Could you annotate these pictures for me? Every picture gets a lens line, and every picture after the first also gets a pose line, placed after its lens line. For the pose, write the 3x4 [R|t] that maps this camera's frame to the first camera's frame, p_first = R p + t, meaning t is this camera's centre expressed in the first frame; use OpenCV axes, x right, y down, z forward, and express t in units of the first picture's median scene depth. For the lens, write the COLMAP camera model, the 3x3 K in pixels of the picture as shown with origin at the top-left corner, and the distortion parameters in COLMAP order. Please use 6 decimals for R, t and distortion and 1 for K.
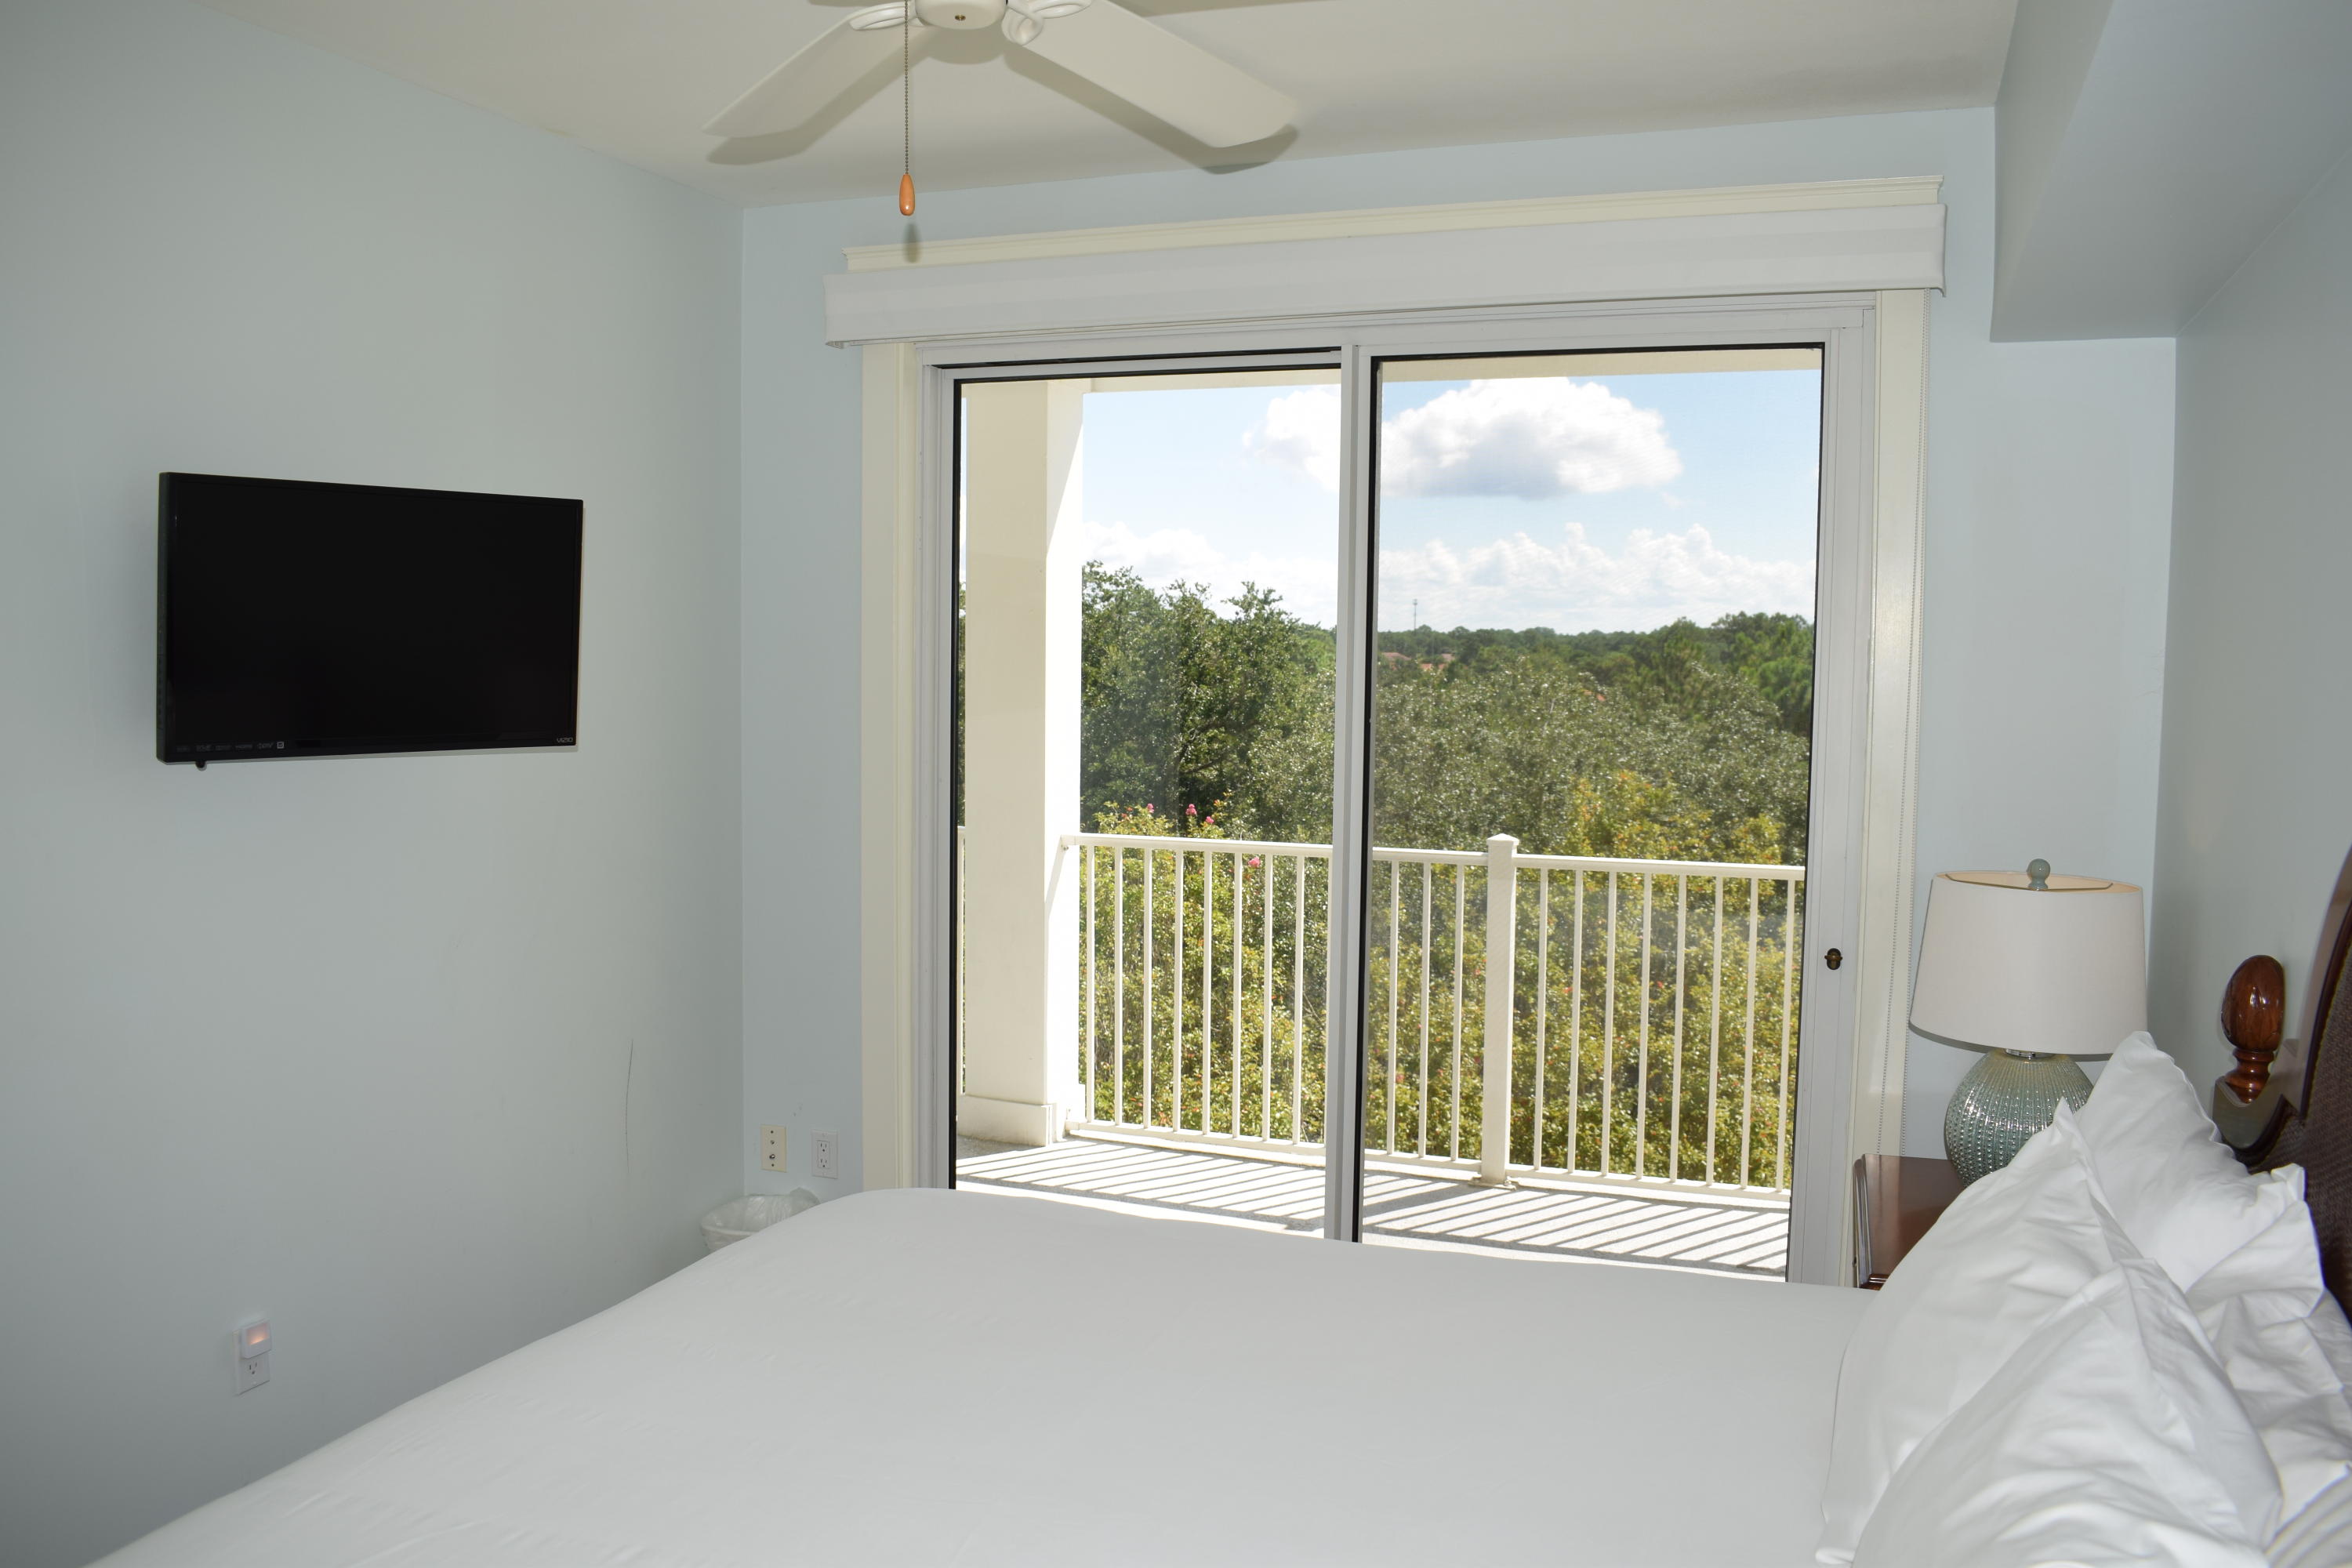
lens RADIAL K [[1865.7, 0, 1185.6], [0, 1865.7, 783.8], [0, 0, 1]] dist [-0.113103, 0.040051]
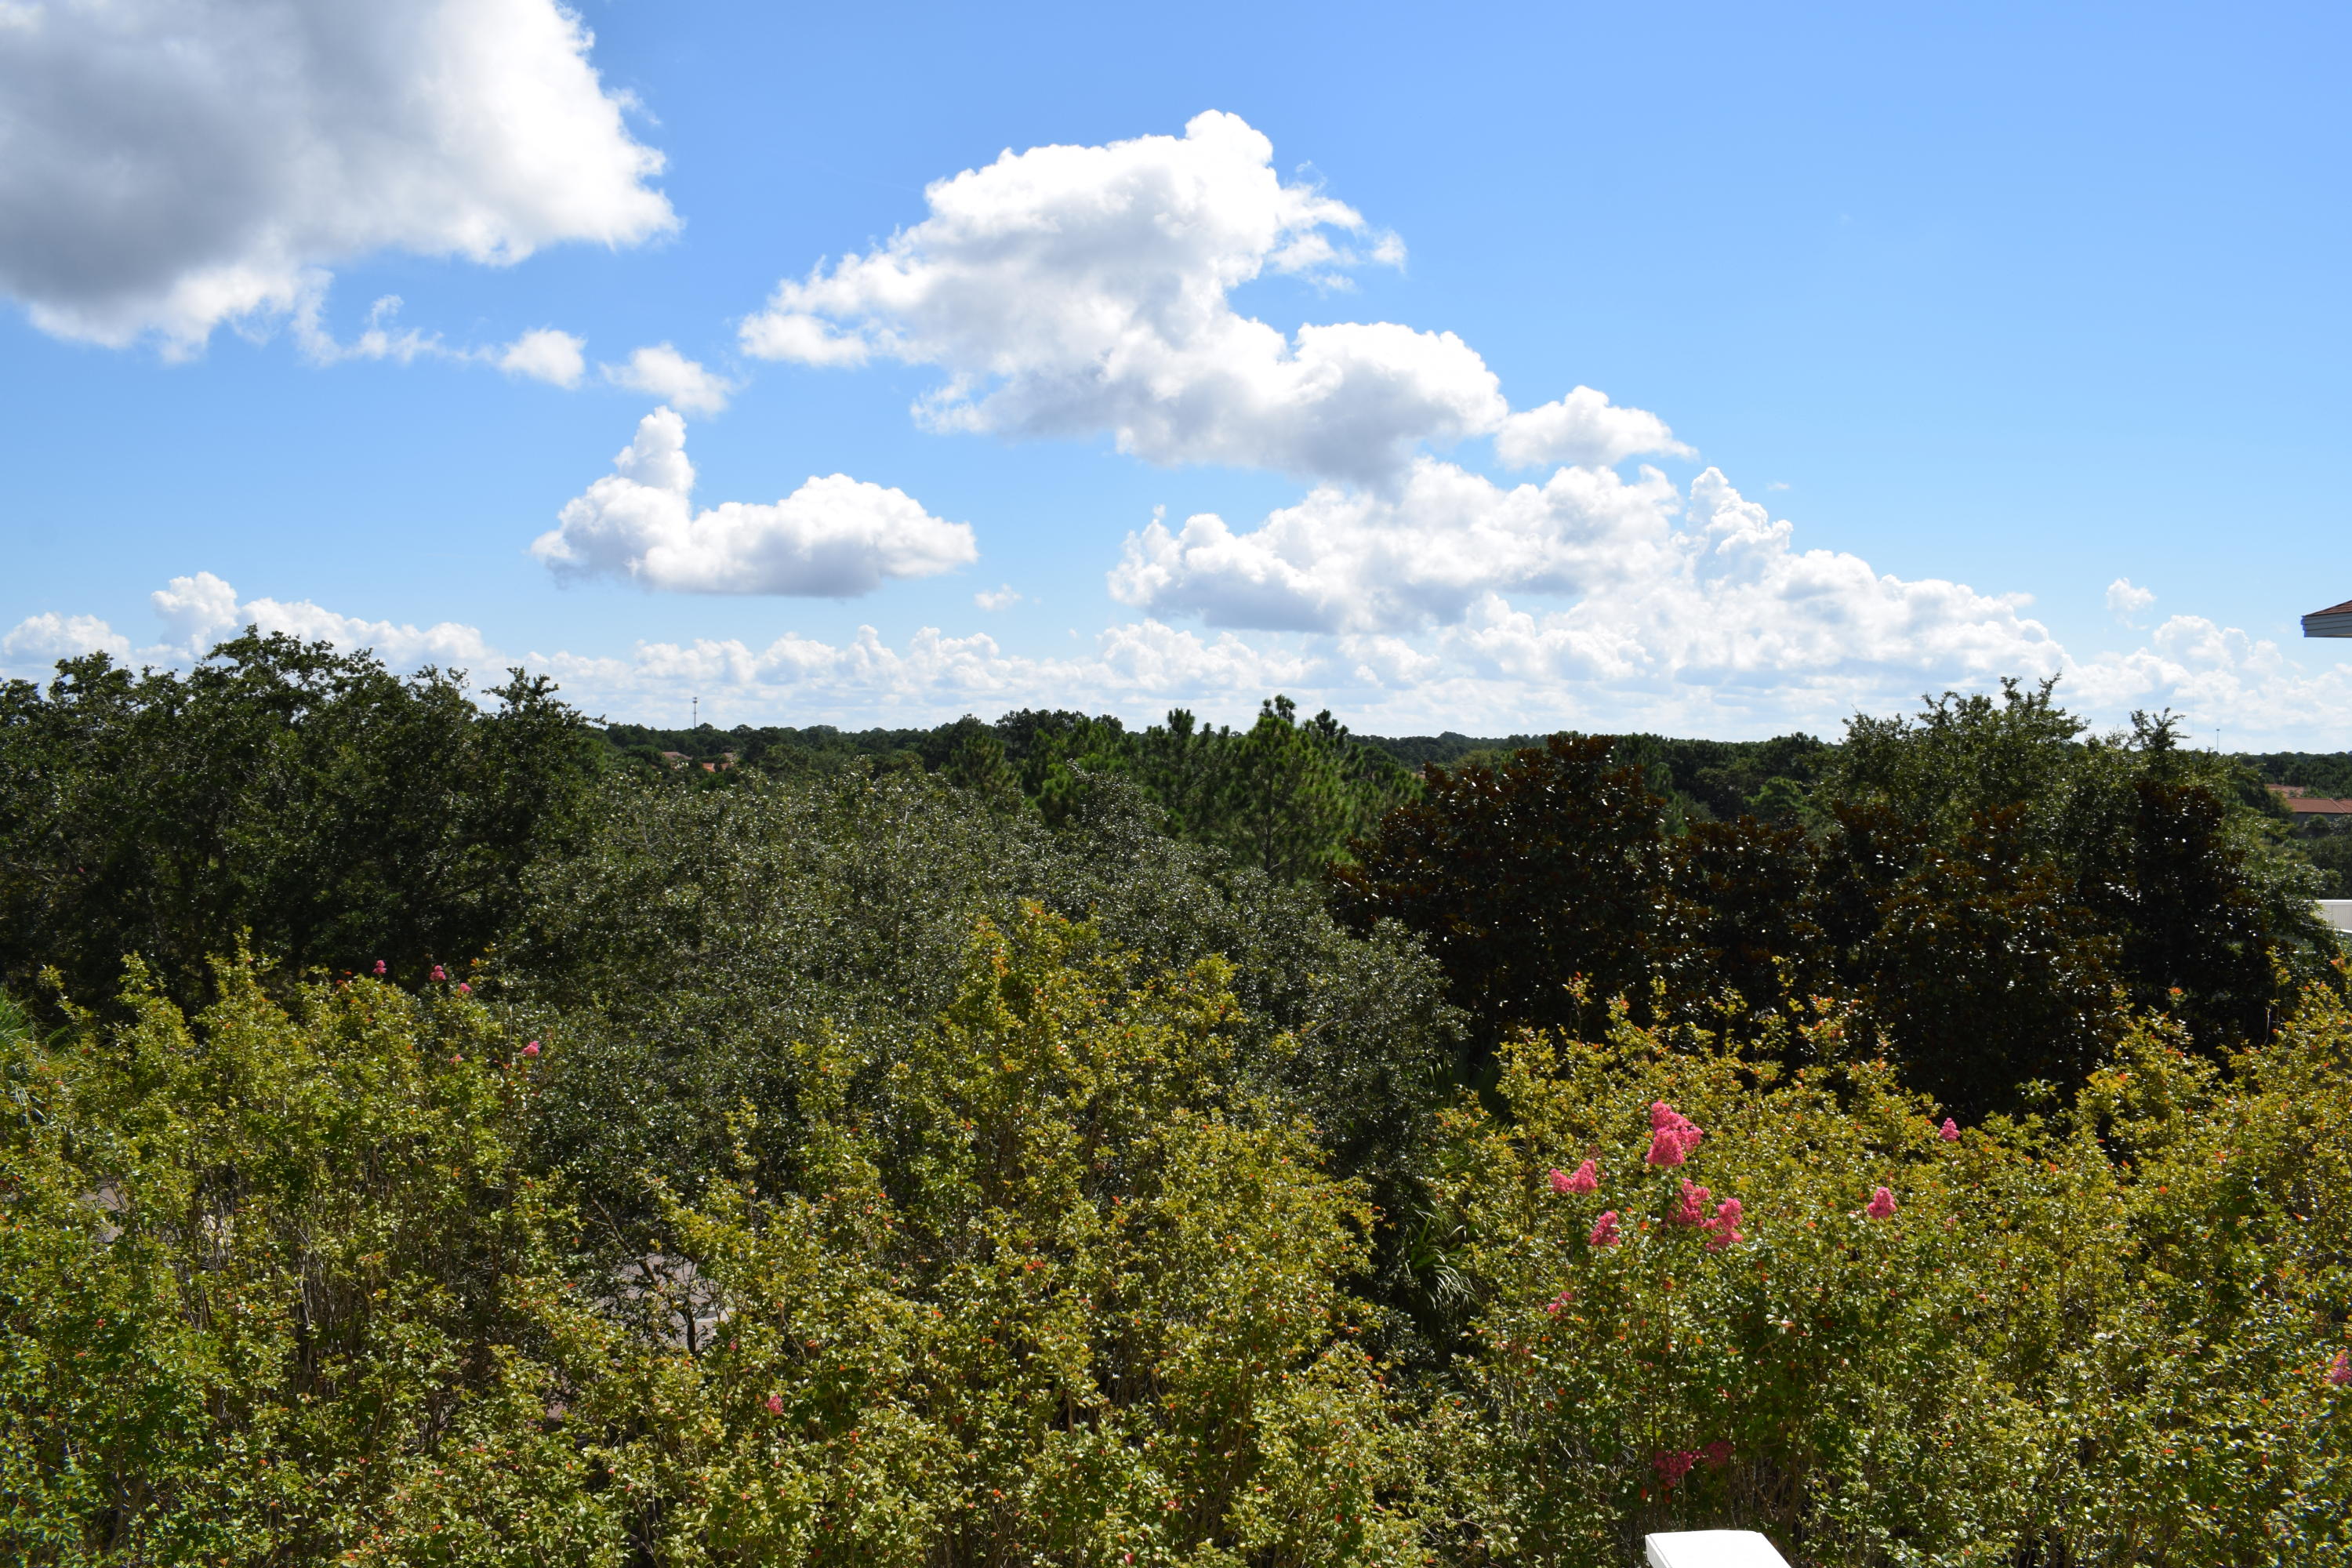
lens RADIAL K [[1865.7, 0, 1185.6], [0, 1865.7, 783.8], [0, 0, 1]] dist [-0.113103, 0.040051]
pose [[0.927780, -0.011405, 0.372954, 0.003916], [0.031093, 0.998419, -0.046817, -0.008135], [-0.371831, 0.055032, 0.926668, 0.121683]]
